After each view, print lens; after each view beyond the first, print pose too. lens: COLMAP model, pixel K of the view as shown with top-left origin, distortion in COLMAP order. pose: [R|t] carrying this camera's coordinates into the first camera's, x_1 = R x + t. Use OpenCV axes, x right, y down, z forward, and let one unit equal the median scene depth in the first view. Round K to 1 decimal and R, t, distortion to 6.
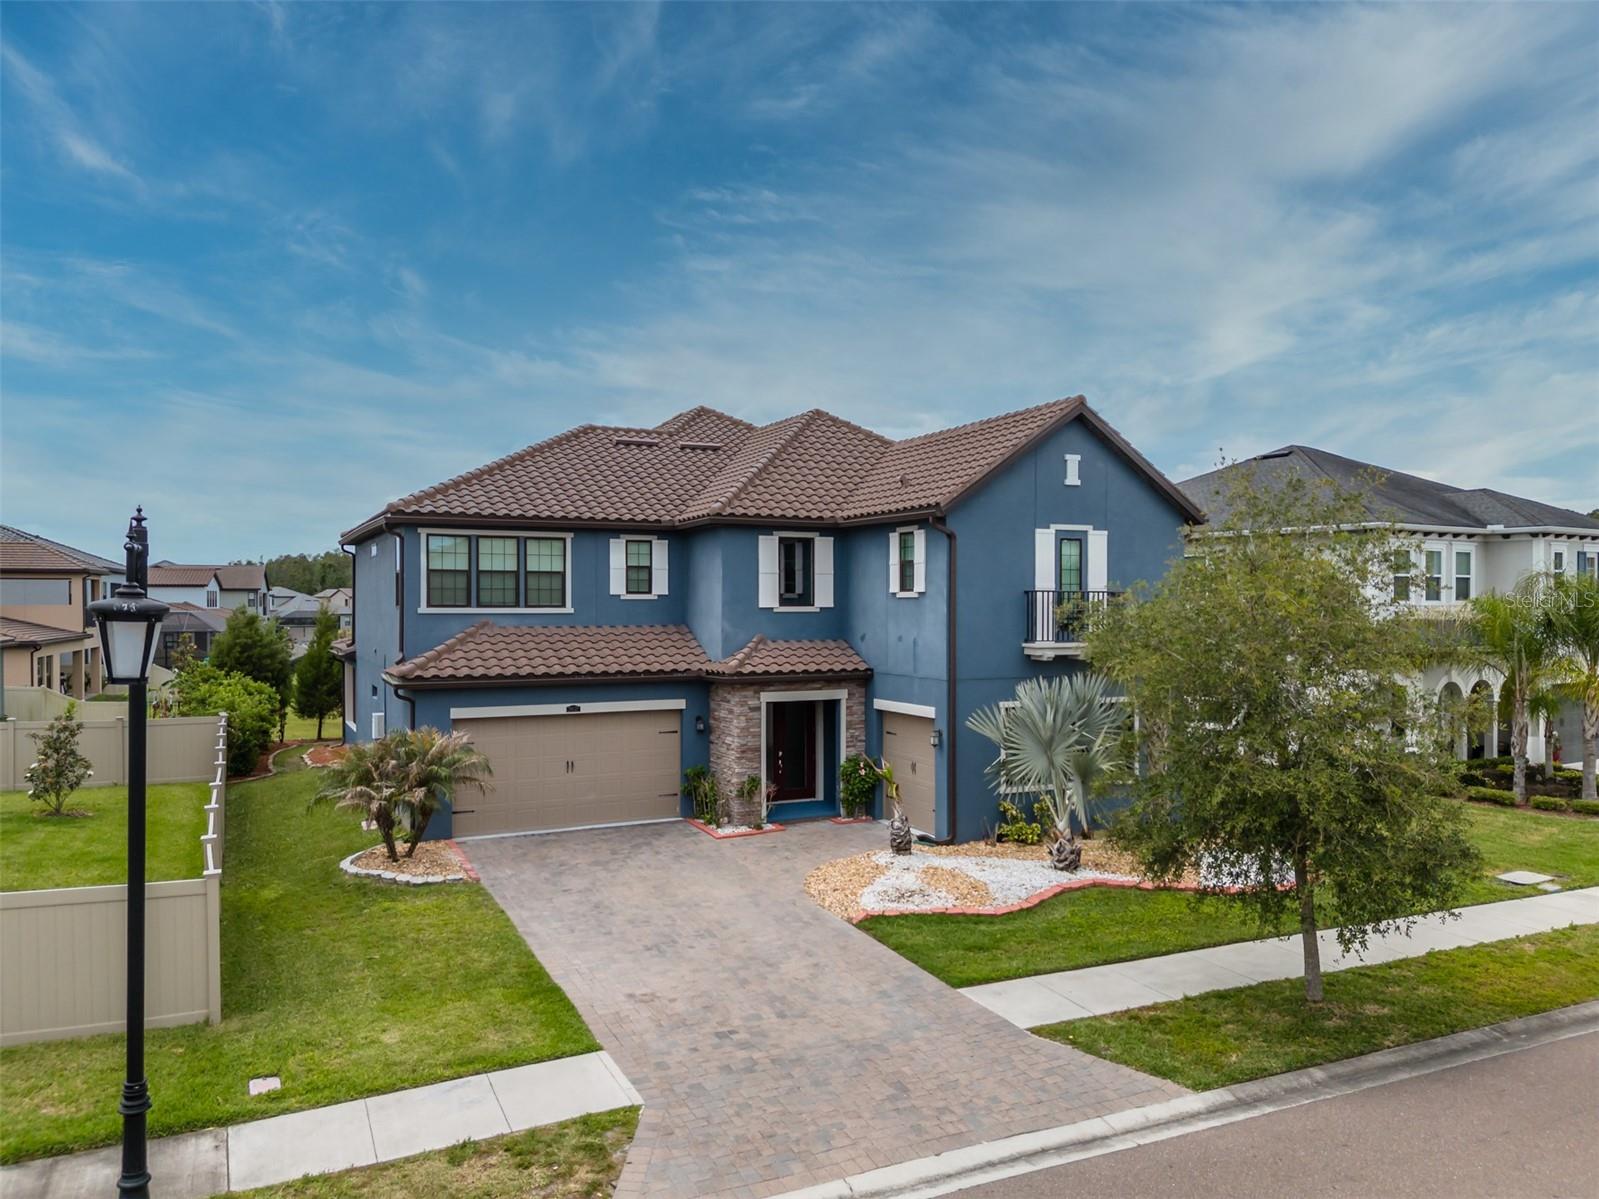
lens RADIAL K [[1172.5, 0, 803.0], [0, 1172.5, 602.7], [0, 0, 1]] dist [0.090912, -0.084681]
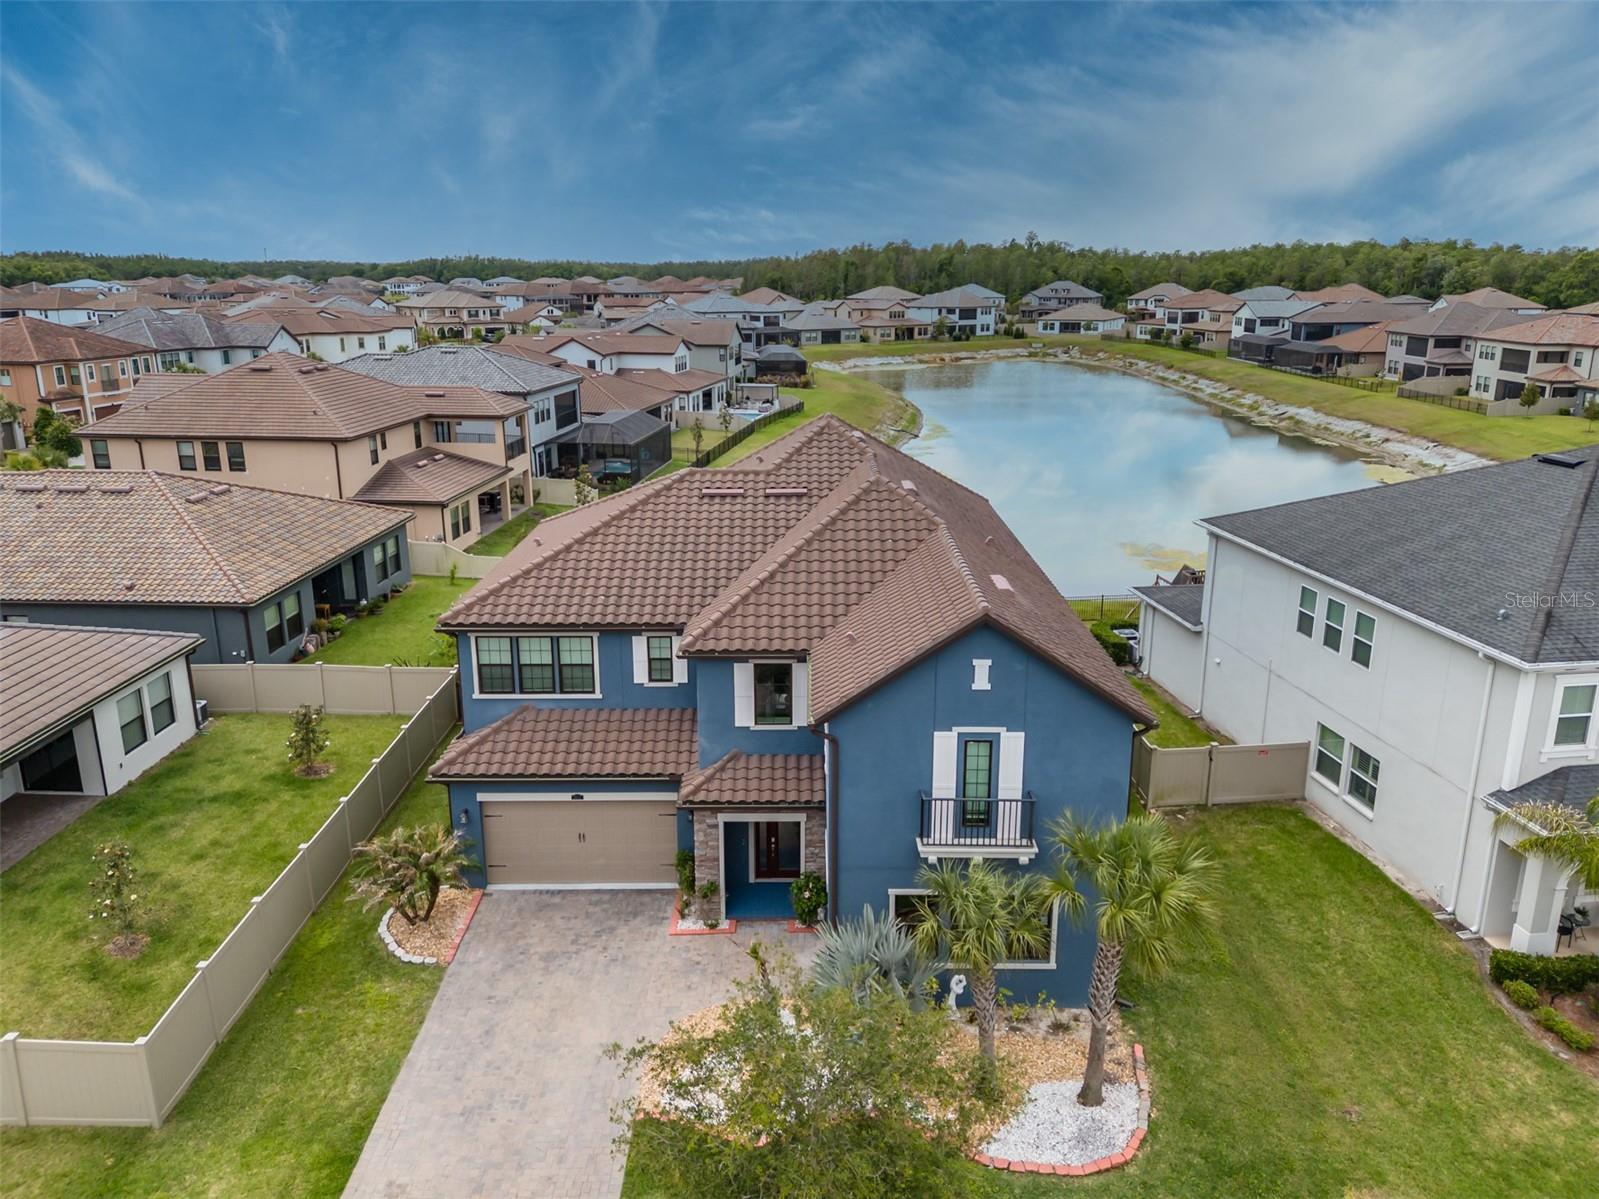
lens RADIAL K [[1172.5, 0, 803.0], [0, 1172.5, 602.7], [0, 0, 1]] dist [0.090912, -0.084681]
pose [[0.900853, 0.117656, -0.417877, 0.476195], [0.000899, 0.962066, 0.272814, -0.417170], [0.434123, -0.246141, 0.866575, 0.121397]]
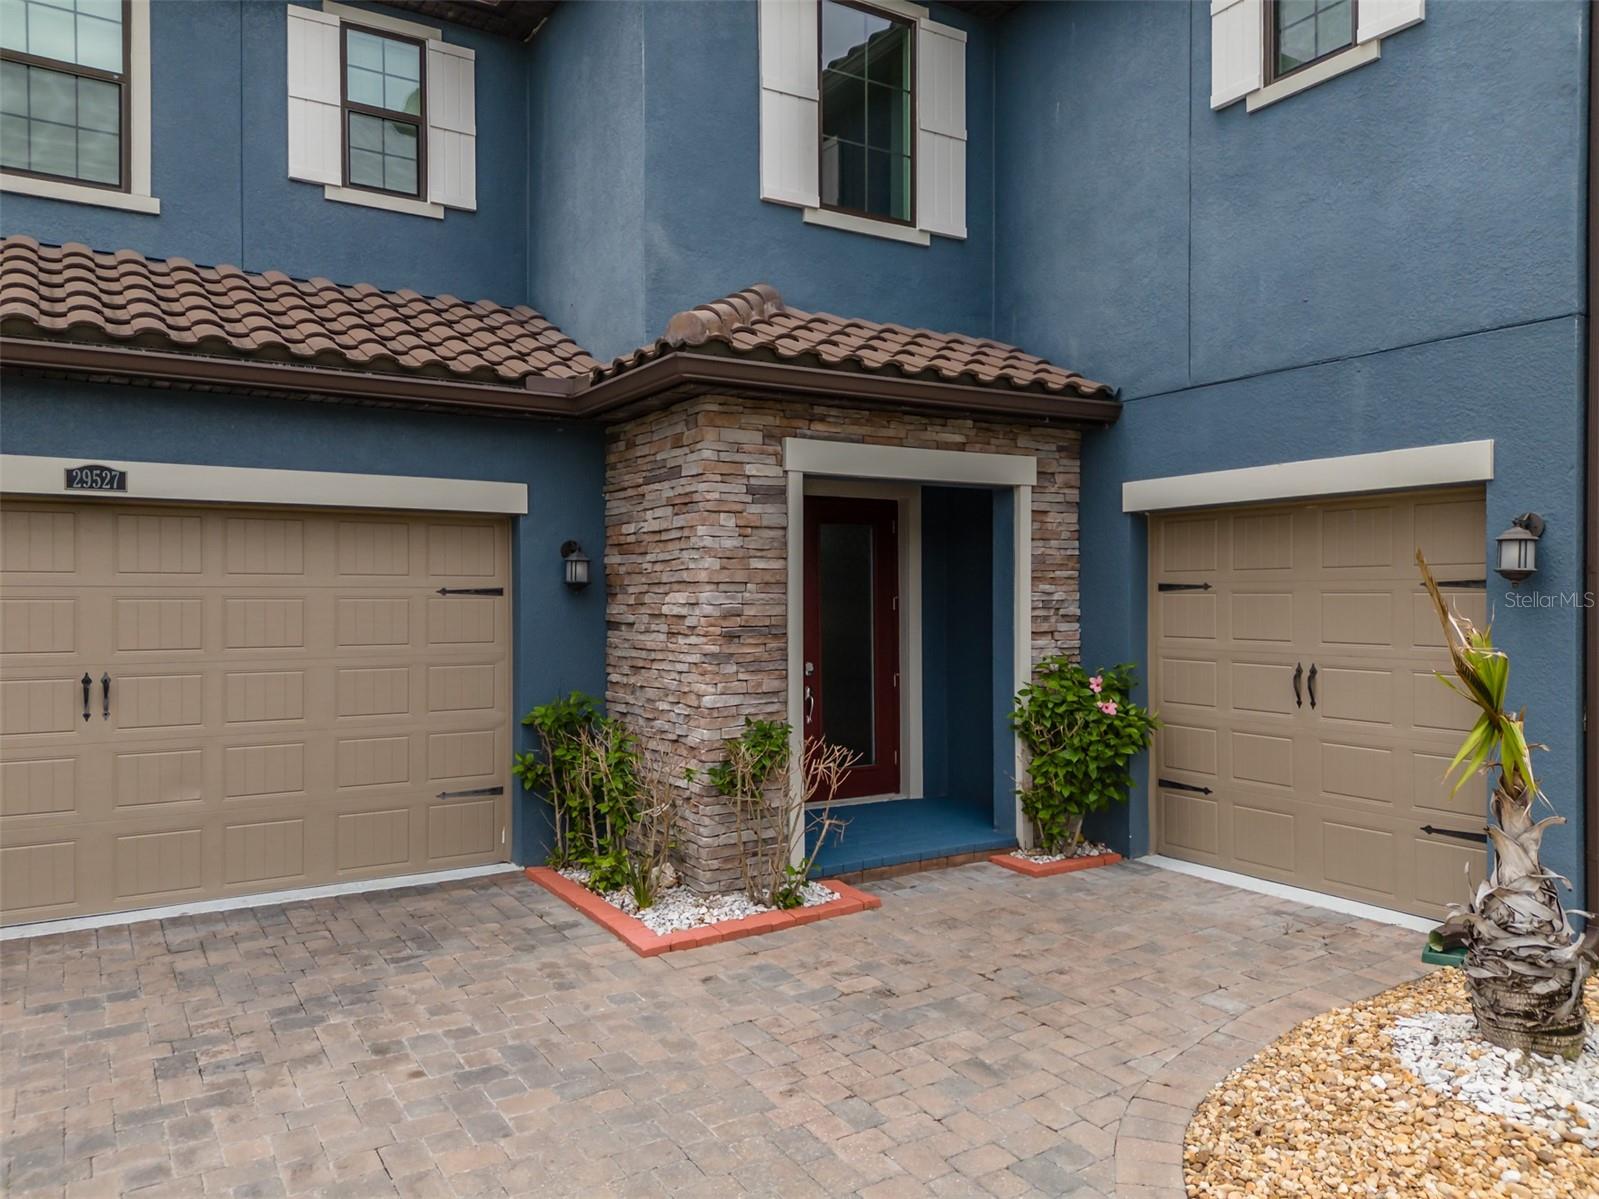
lens RADIAL K [[1172.5, 0, 803.0], [0, 1172.5, 602.7], [0, 0, 1]] dist [0.090912, -0.084681]
pose [[0.993850, -0.000700, 0.110733, -0.064412], [0.000099, 0.999985, 0.005436, 0.116033], [-0.110735, -0.005391, 0.993835, 0.705814]]
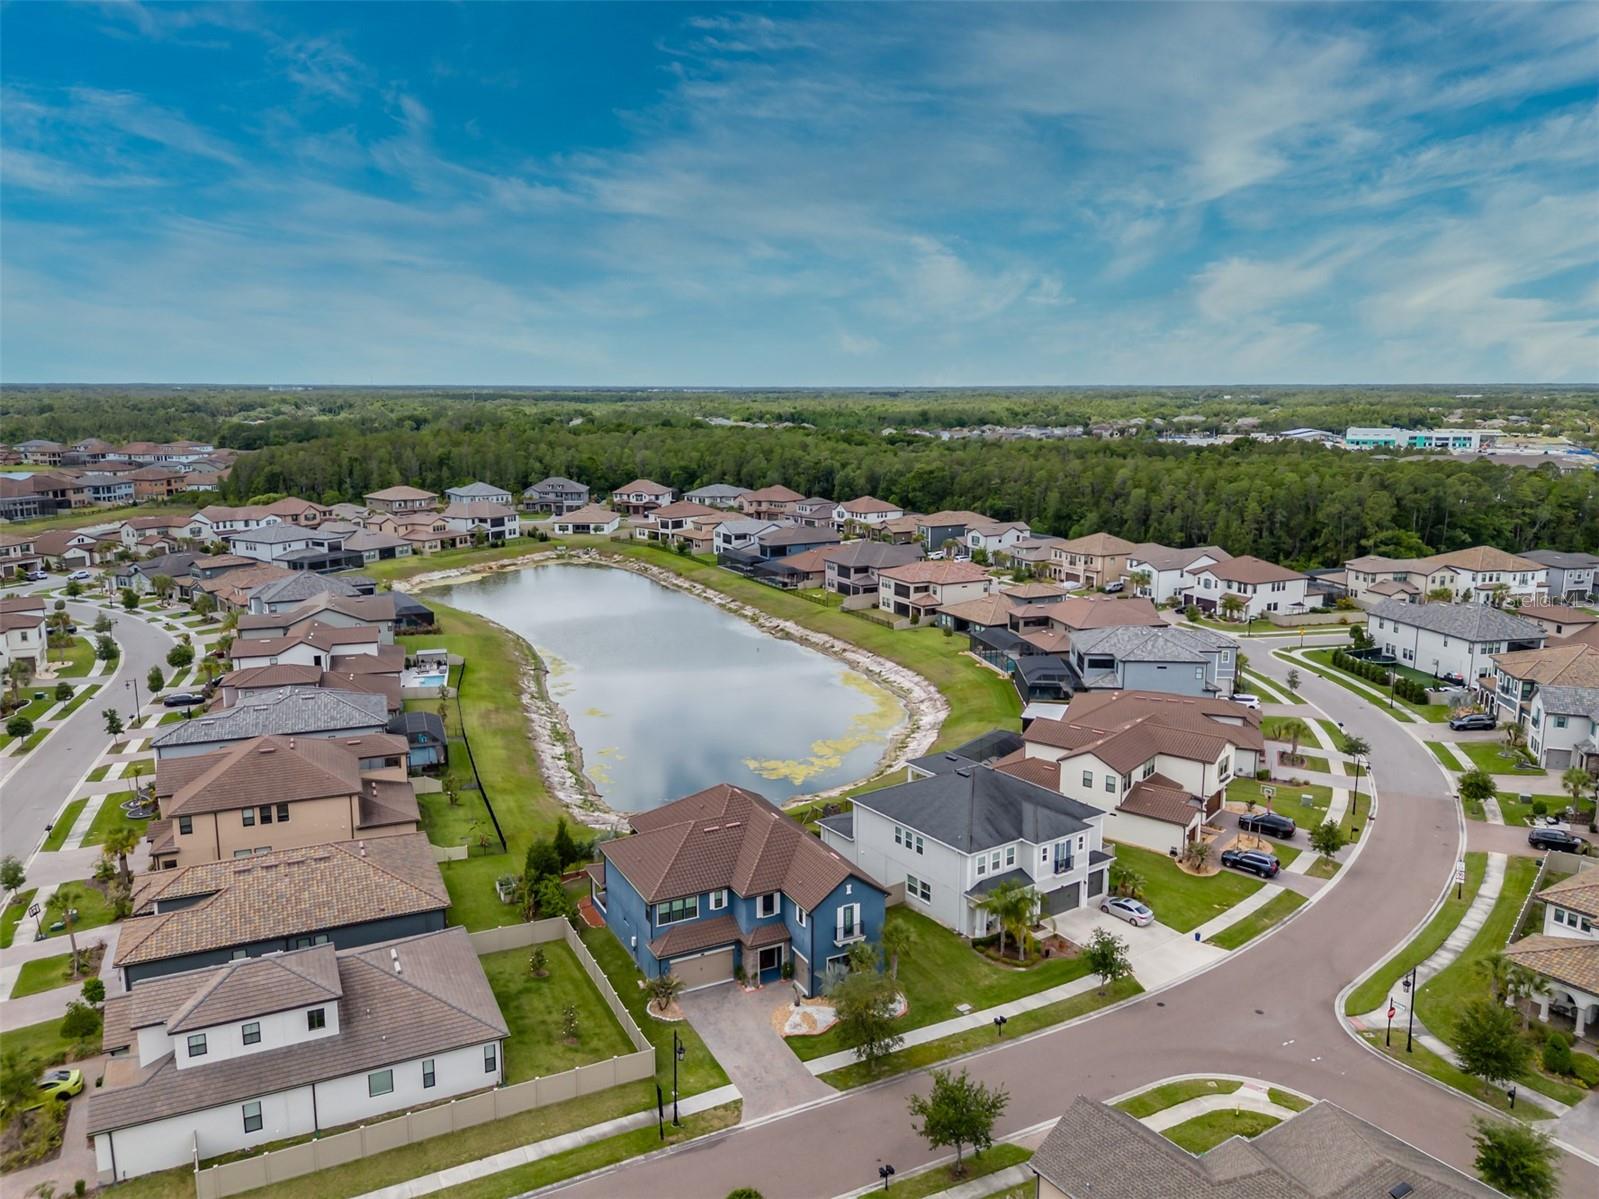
lens RADIAL K [[1164.1, 0, 799.5], [0, 1164.1, 599.5], [0, 0, 1]] dist [0.088456, -0.096531]
pose [[0.999759, -0.006325, 0.021003, 0.018668], [0.002470, 0.983895, 0.178732, -1.508179], [-0.021795, -0.178637, 0.983674, -2.130333]]
